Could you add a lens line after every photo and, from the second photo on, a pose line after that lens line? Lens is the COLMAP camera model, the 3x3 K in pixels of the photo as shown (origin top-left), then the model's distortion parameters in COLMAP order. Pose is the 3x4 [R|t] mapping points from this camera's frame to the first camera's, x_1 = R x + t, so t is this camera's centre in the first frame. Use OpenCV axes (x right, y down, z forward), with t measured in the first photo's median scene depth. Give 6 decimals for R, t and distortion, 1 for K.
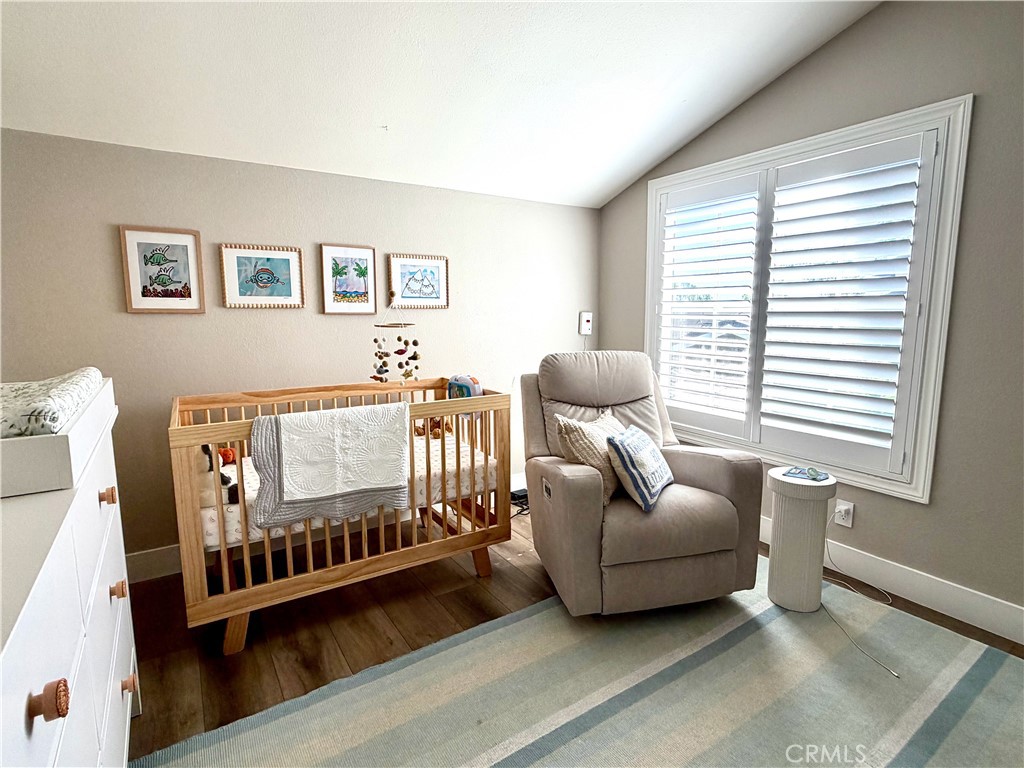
lens RADIAL K [[512.8, 0, 511.7], [0, 512.8, 383.6], [0, 0, 1]] dist [0.000737, -0.000093]
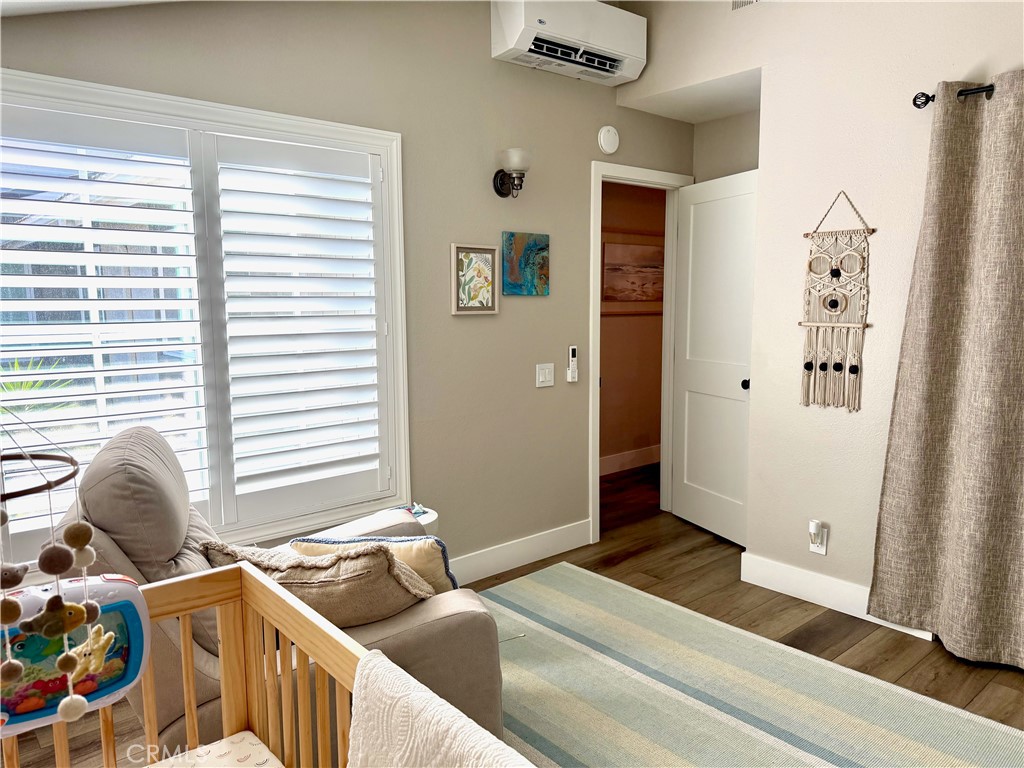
lens RADIAL K [[726.6, 0, 511.2], [0, 726.6, 383.3], [0, 0, 1]] dist [0.063324, -0.077271]
pose [[-0.118095, -0.121586, 0.985530, -0.565767], [0.145149, 0.979702, 0.138260, -0.164962], [-0.982337, 0.159376, -0.098050, 0.751902]]
